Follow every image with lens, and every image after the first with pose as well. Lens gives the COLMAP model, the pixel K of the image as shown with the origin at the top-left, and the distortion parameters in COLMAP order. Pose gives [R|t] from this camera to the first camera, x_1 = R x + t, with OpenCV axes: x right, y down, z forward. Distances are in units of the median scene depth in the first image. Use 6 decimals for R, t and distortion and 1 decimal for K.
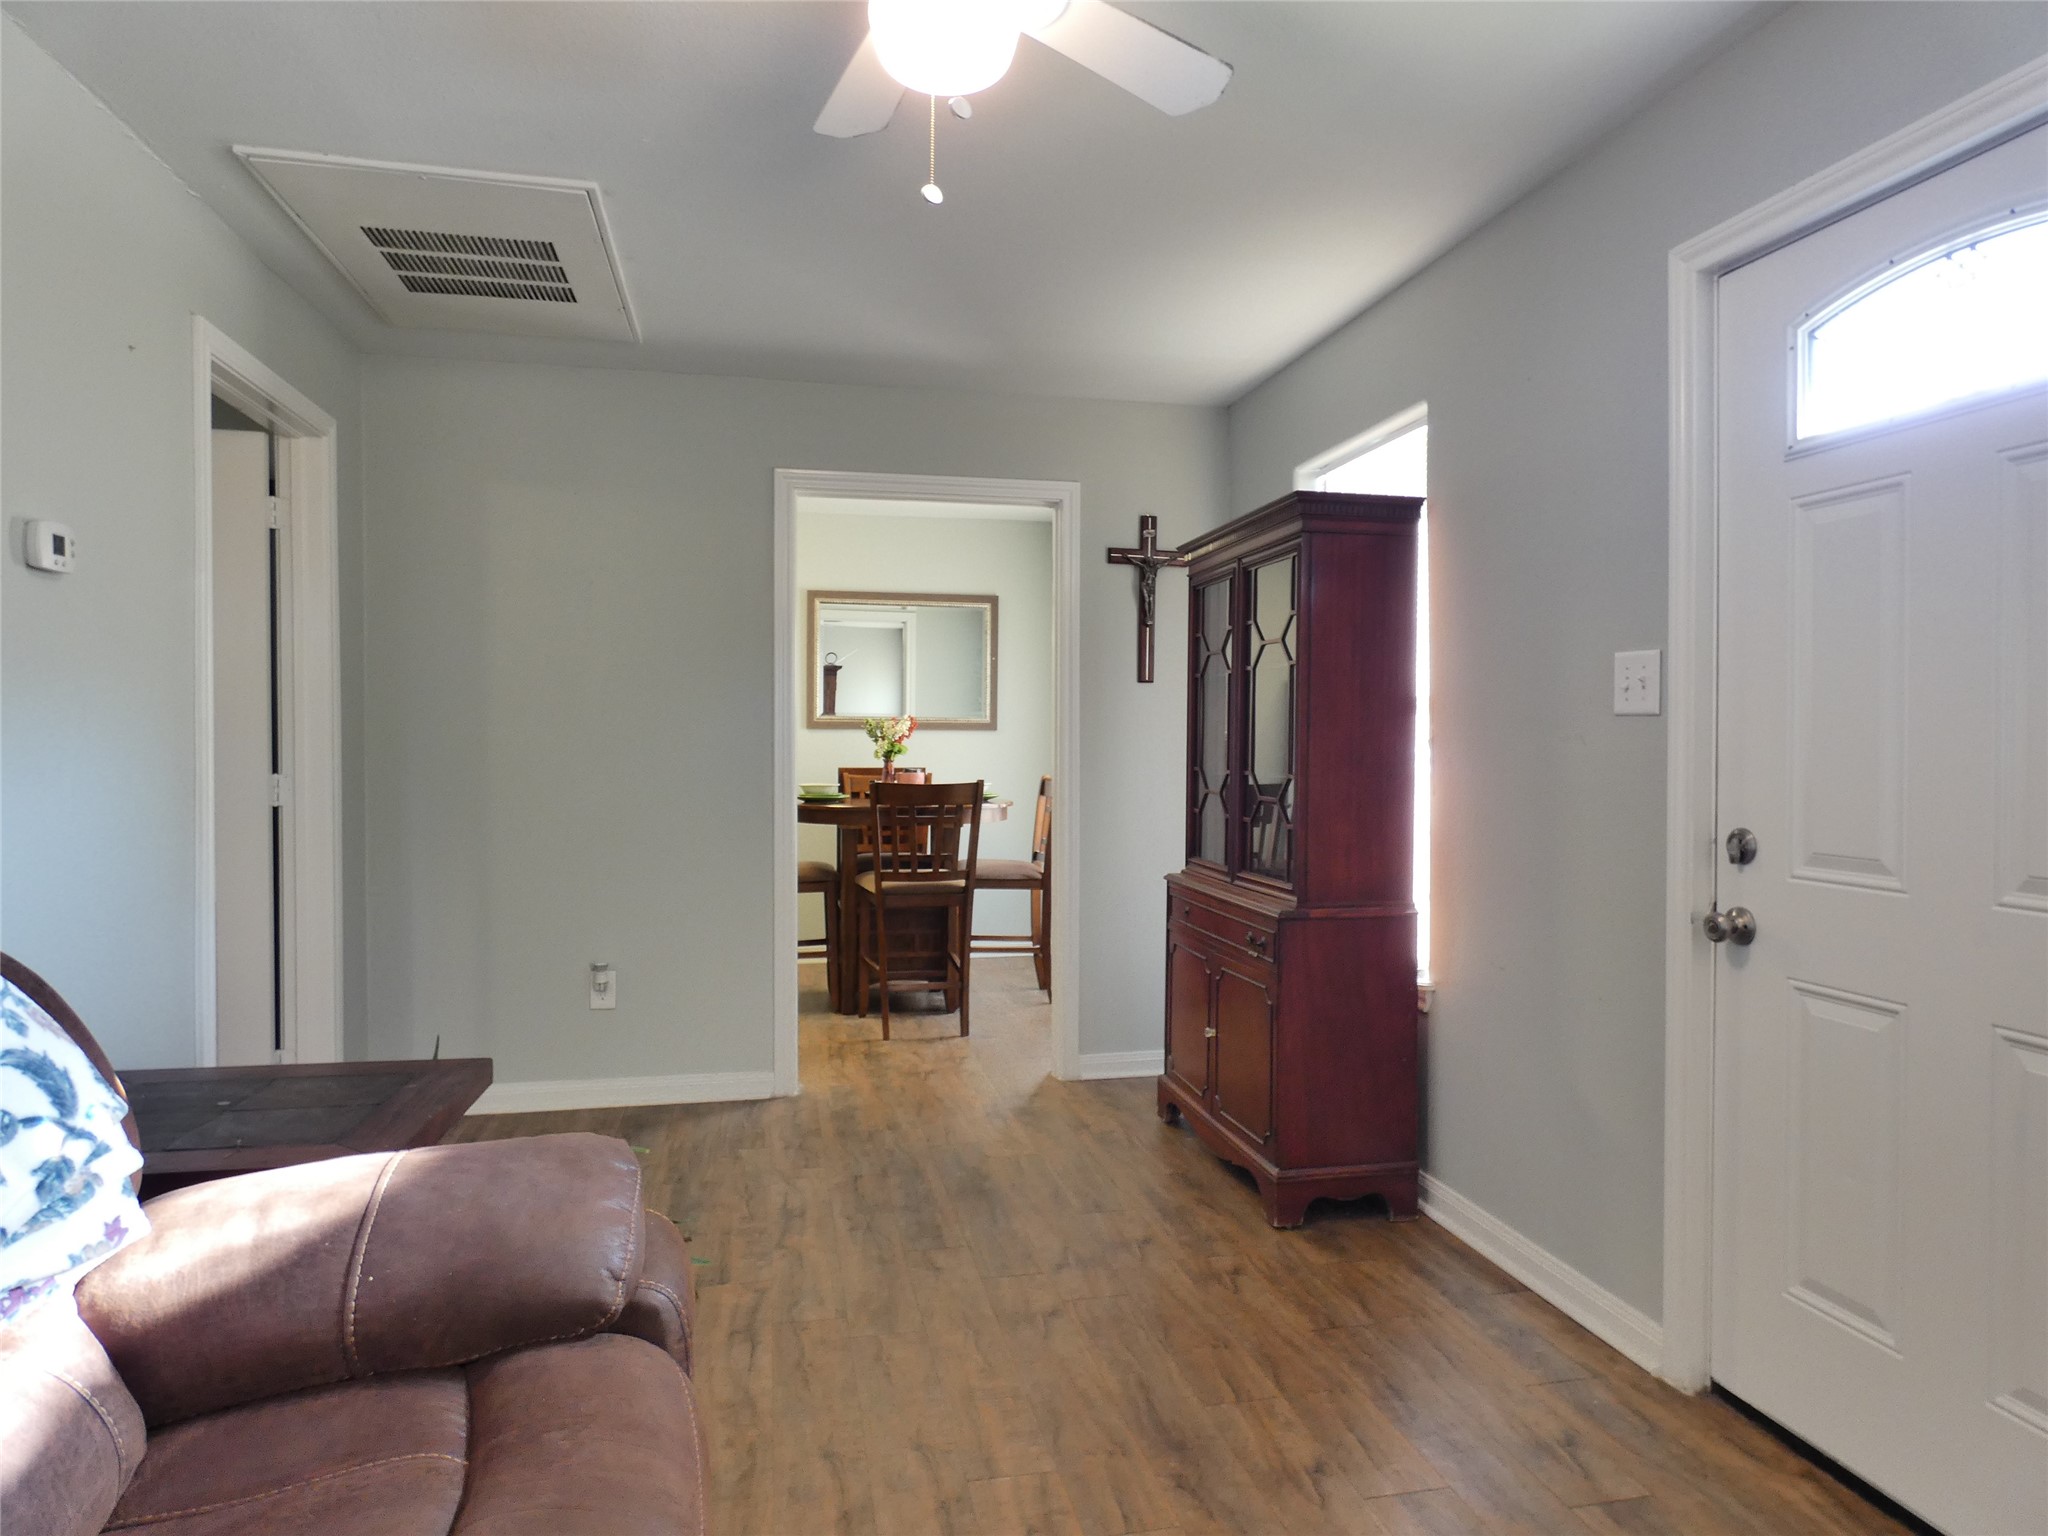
lens RADIAL K [[1208.2, 0, 1036.3], [0, 1208.2, 757.1], [0, 0, 1]] dist [-0.002907, -0.001770]
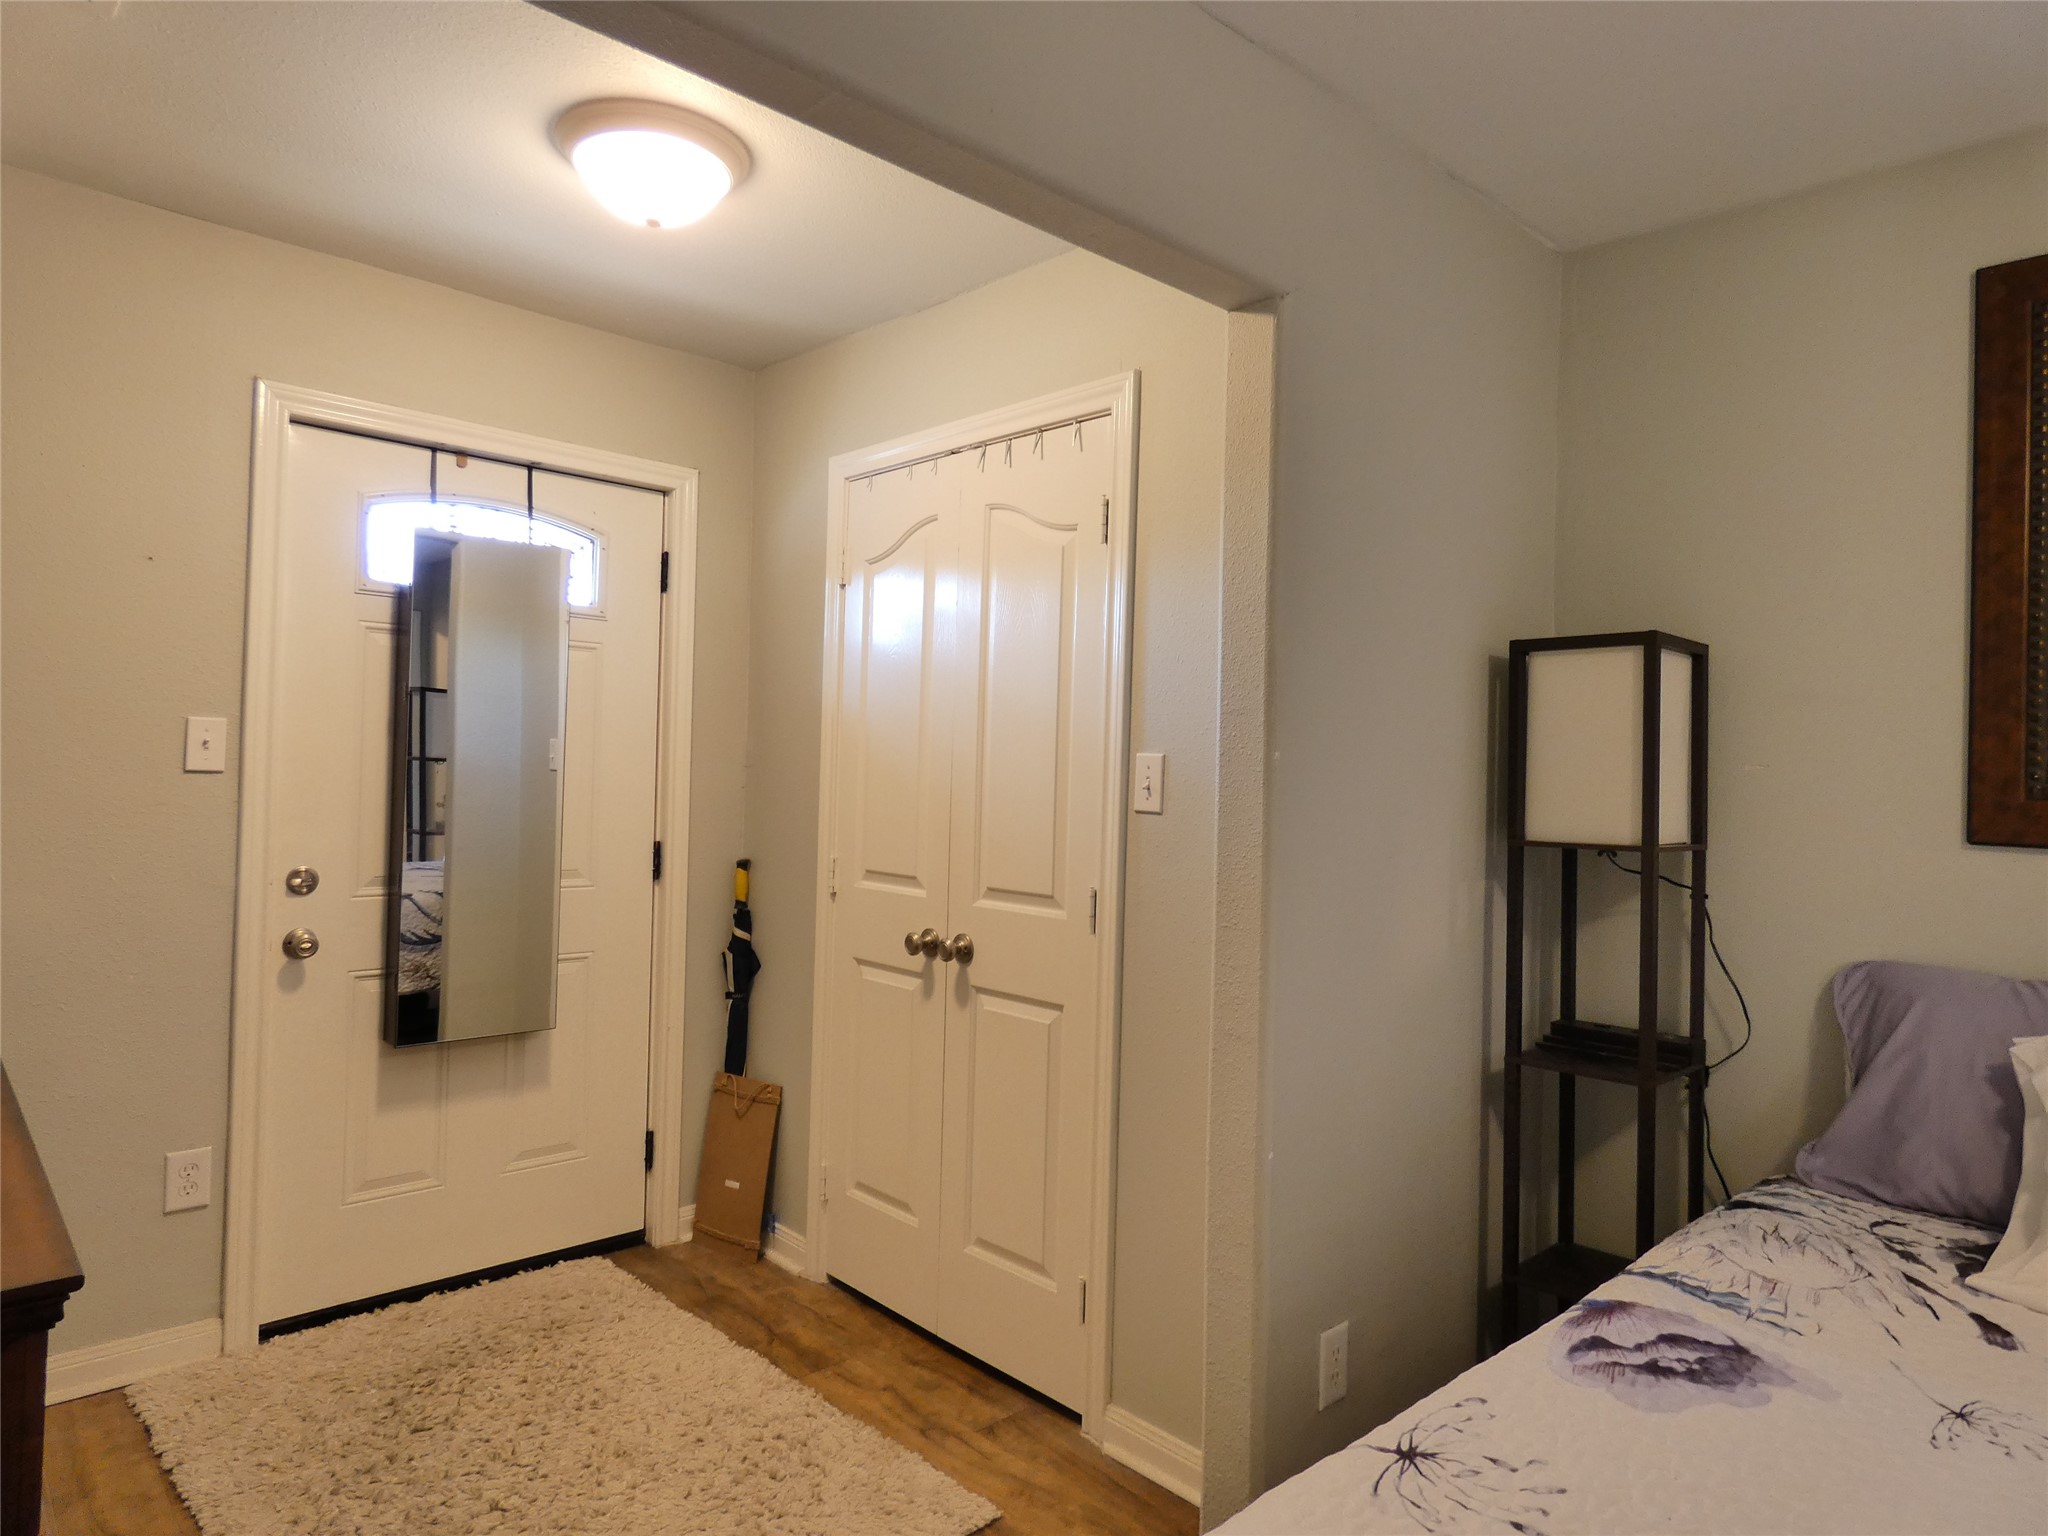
lens RADIAL K [[1217.6, 0, 1031.3], [0, 1217.6, 760.9], [0, 0, 1]] dist [0.000490, -0.001023]
pose [[-0.510183, -0.006245, 0.860043, -0.883535], [-0.017280, 0.999846, -0.002990, -0.060360], [-0.859892, -0.016387, -0.510213, 0.971821]]
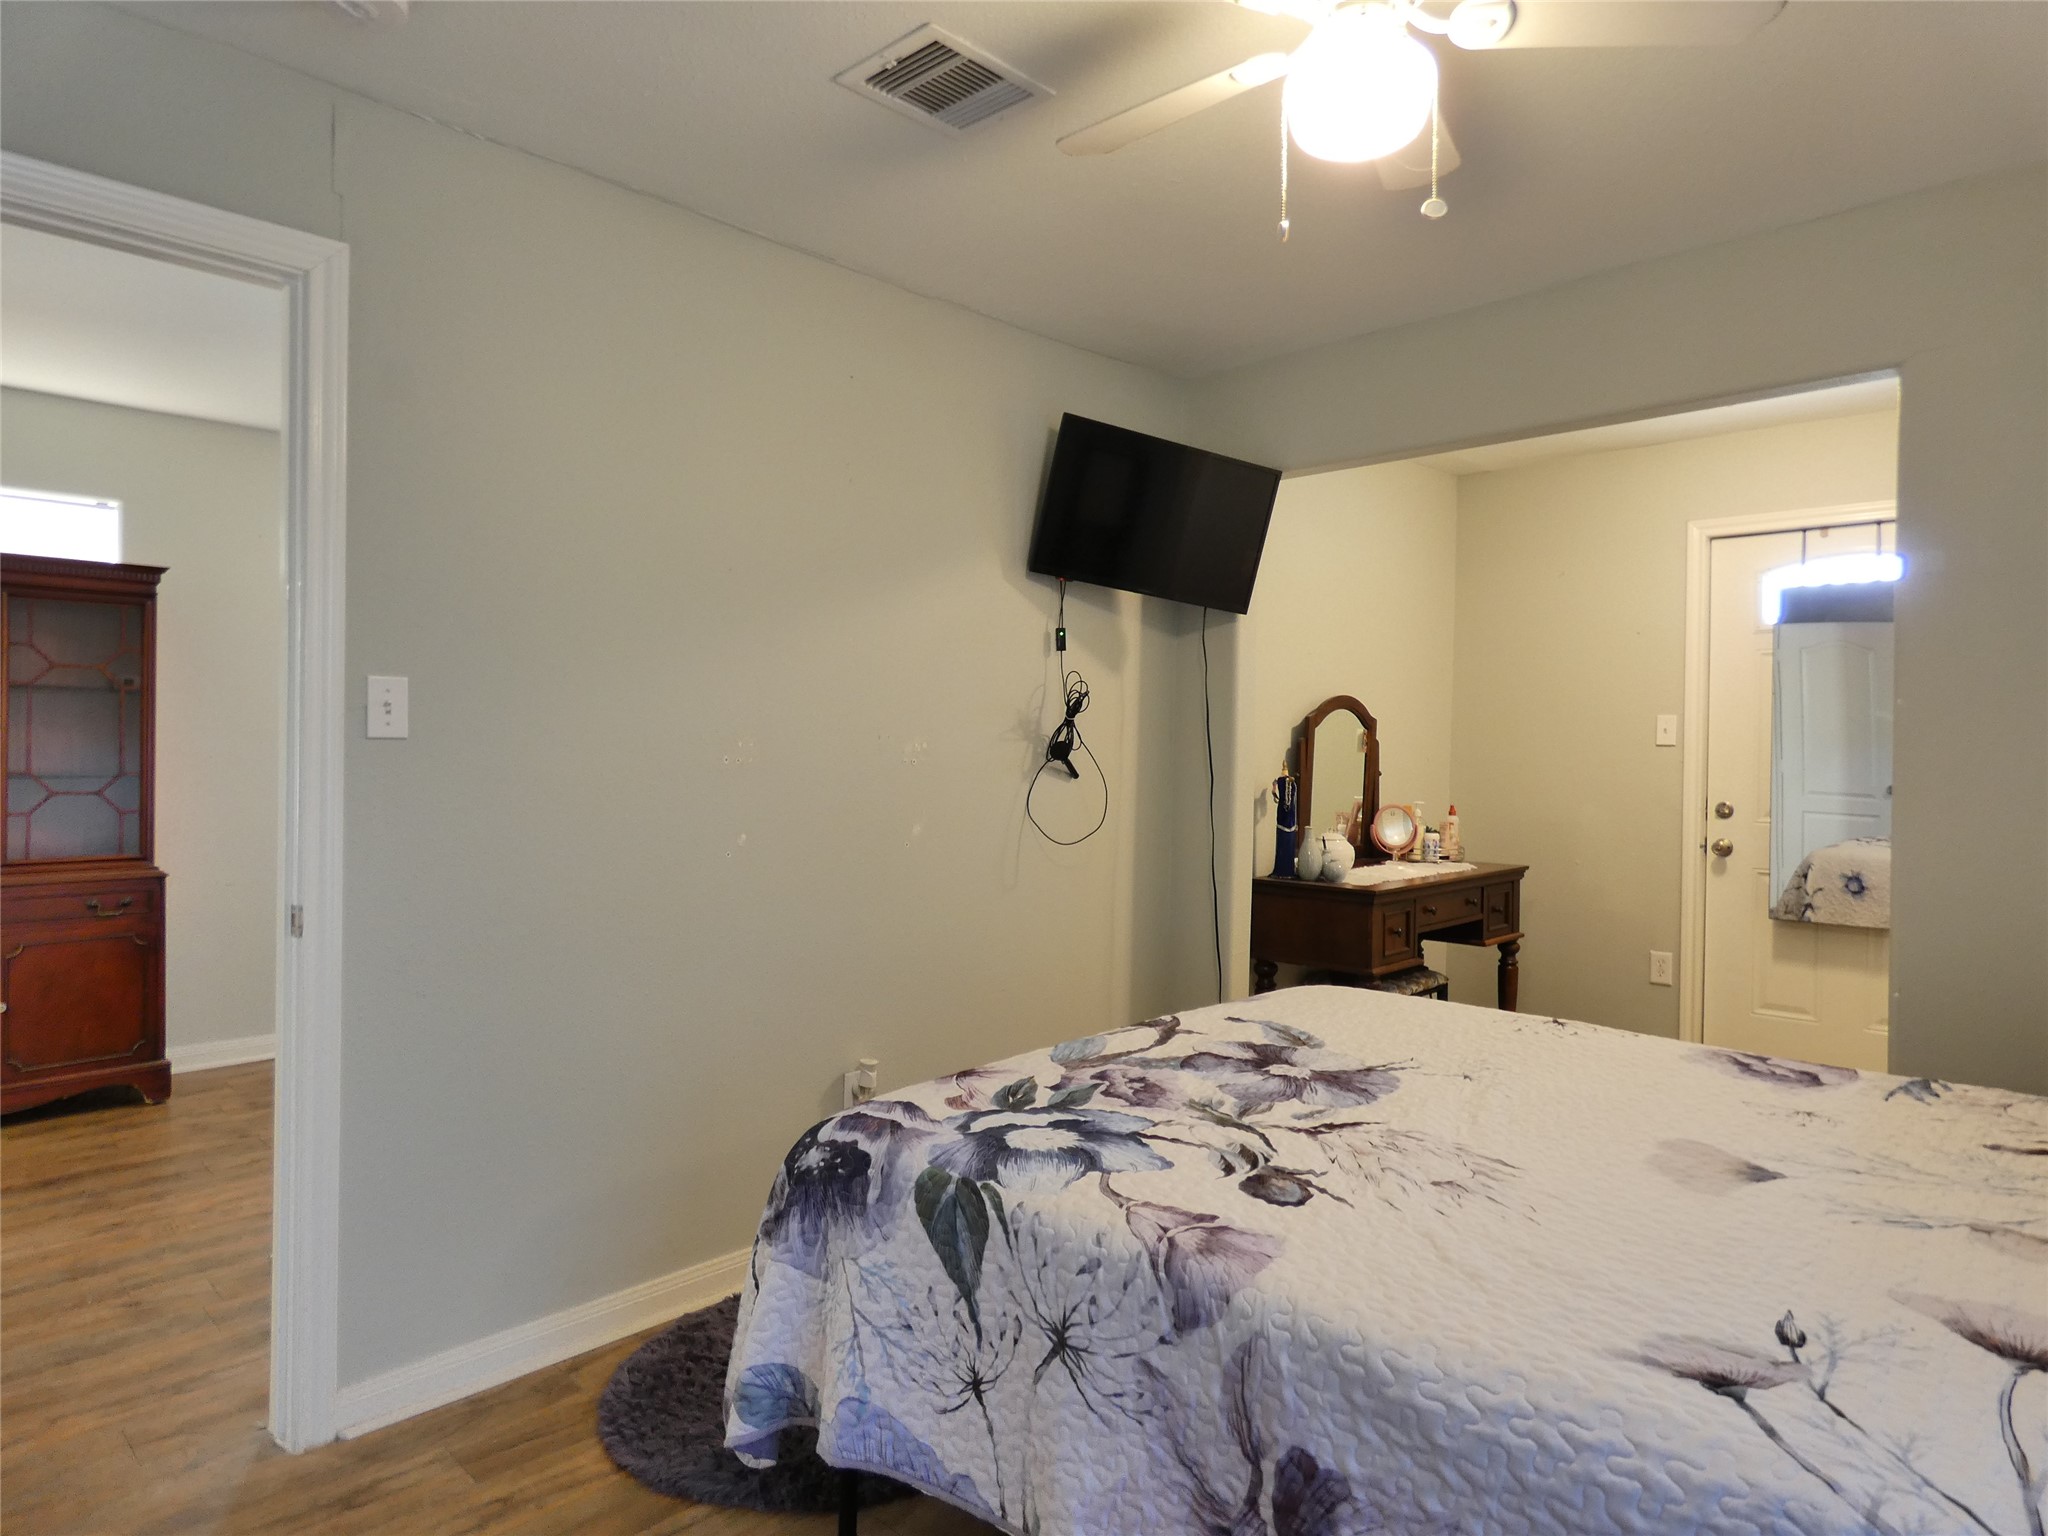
lens RADIAL K [[1208.2, 0, 1036.3], [0, 1208.2, 757.1], [0, 0, 1]] dist [-0.002907, -0.001770]
pose [[0.835574, 0.003458, 0.549367, -1.558081], [-0.002698, 0.999994, -0.002192, -0.011508], [-0.549371, 0.000350, 0.835578, -0.108789]]
